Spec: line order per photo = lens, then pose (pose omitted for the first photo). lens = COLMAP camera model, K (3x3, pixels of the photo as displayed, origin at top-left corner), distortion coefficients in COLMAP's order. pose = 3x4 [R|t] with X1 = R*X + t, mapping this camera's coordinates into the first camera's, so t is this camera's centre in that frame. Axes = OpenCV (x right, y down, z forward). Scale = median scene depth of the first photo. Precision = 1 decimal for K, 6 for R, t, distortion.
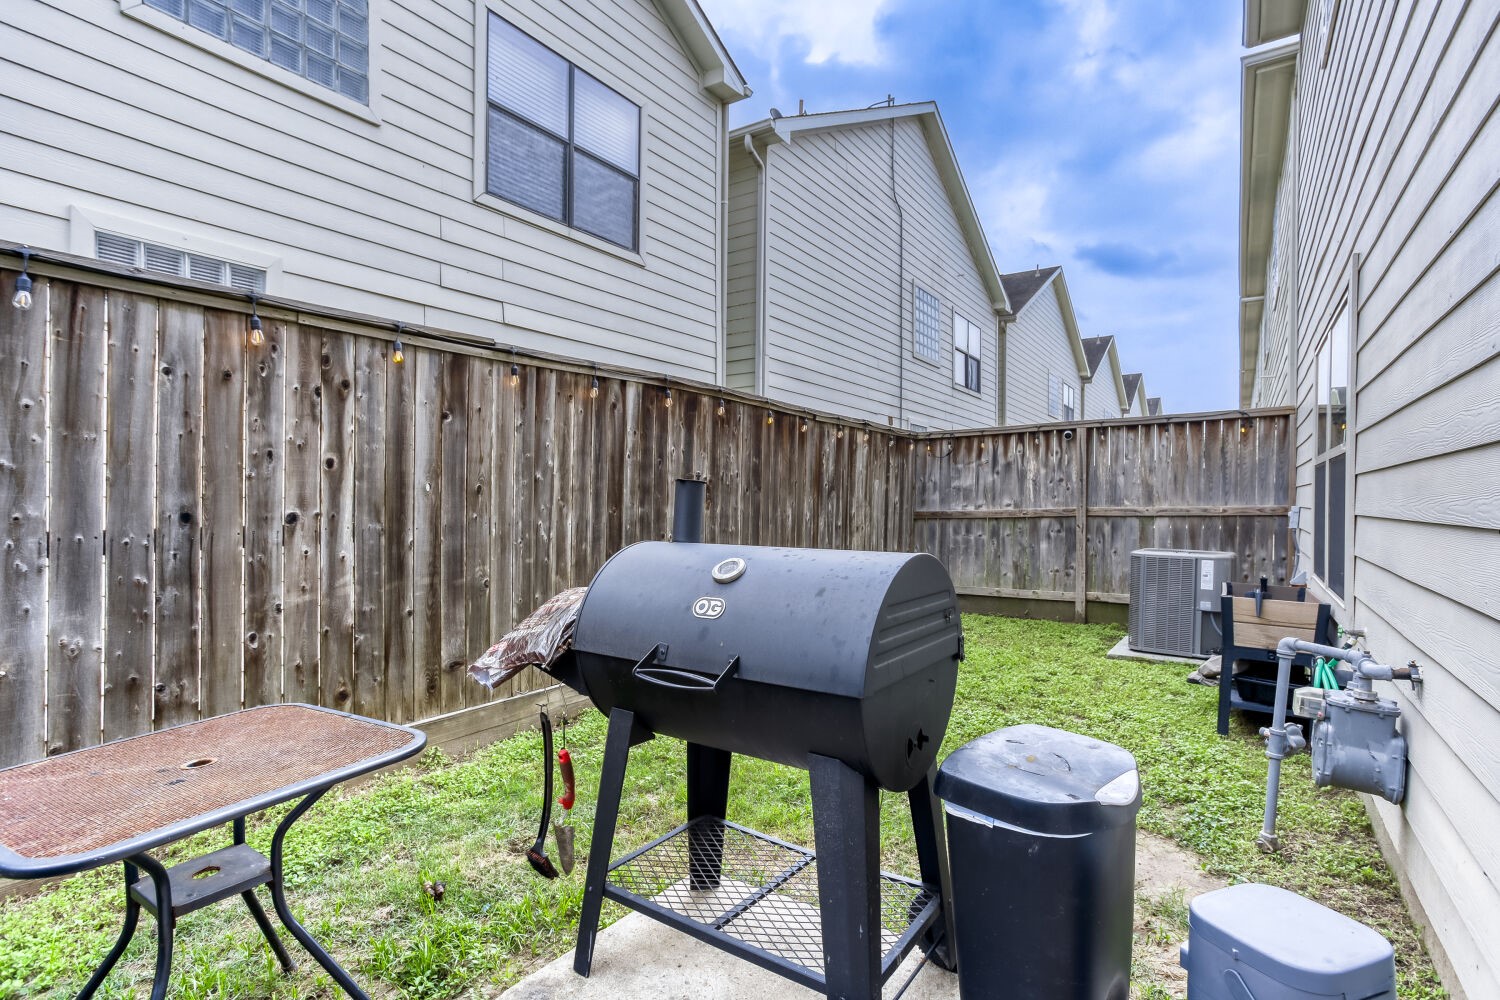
lens RADIAL K [[731.5, 0, 761.7], [0, 731.5, 509.5], [0, 0, 1]] dist [-0.051662, 0.021445]
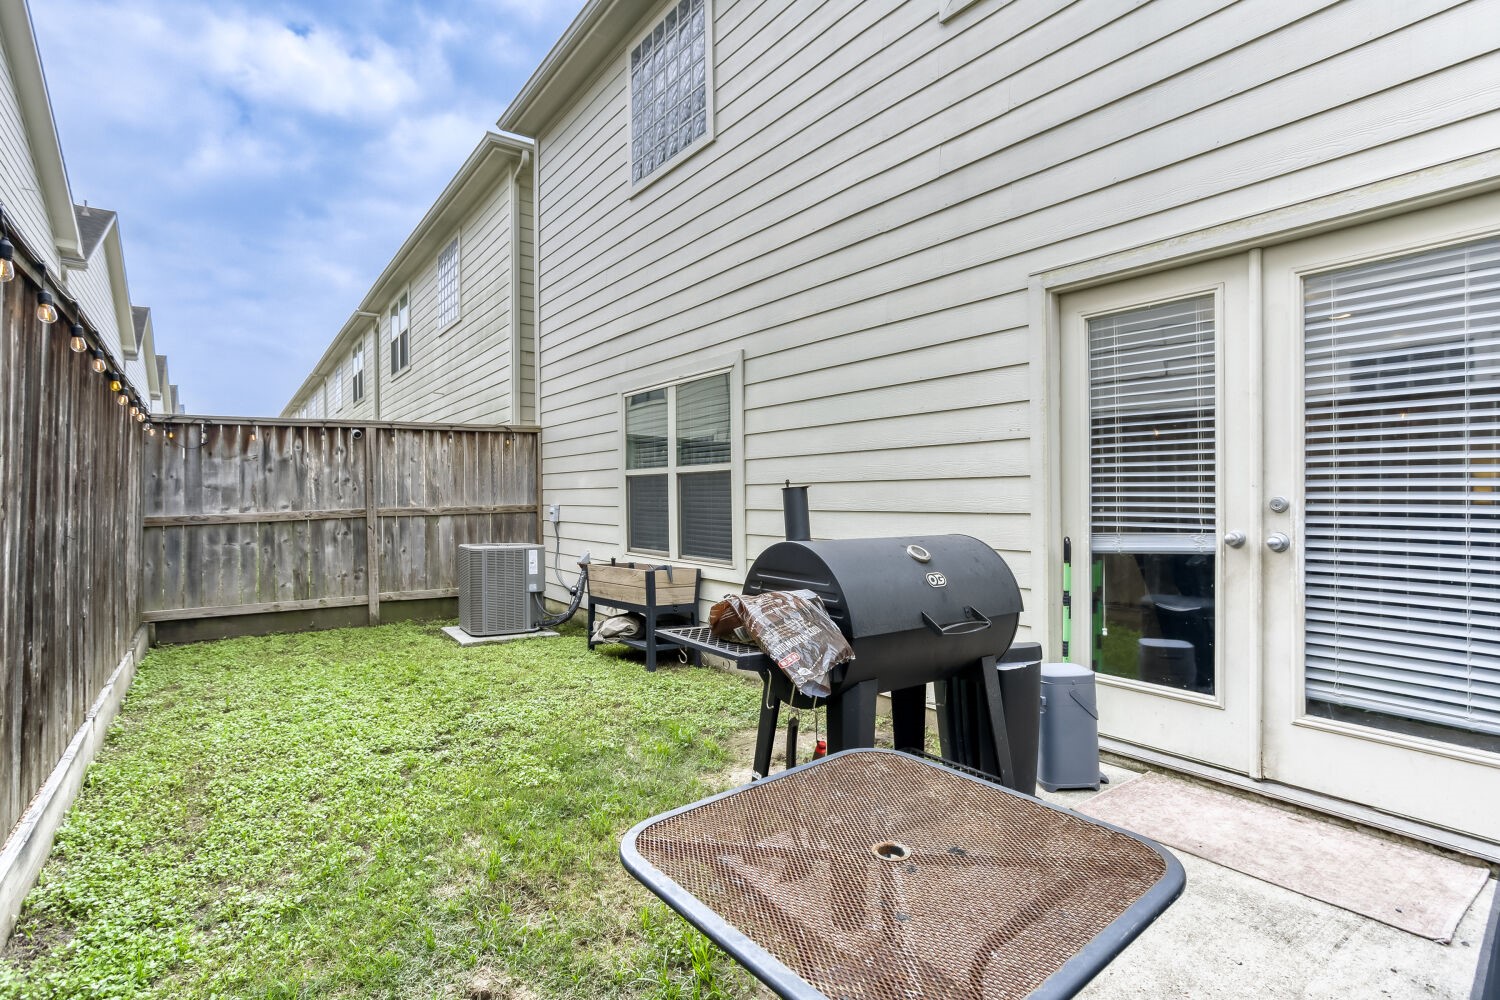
lens RADIAL K [[731.5, 0, 757.5], [0, 731.5, 490.2], [0, 0, 1]] dist [-0.051662, 0.021445]
pose [[0.329664, 0.007099, 0.944072, -0.304088], [0.016881, 0.999768, -0.013413, -0.005258], [-0.943947, 0.020359, 0.329468, 0.173092]]
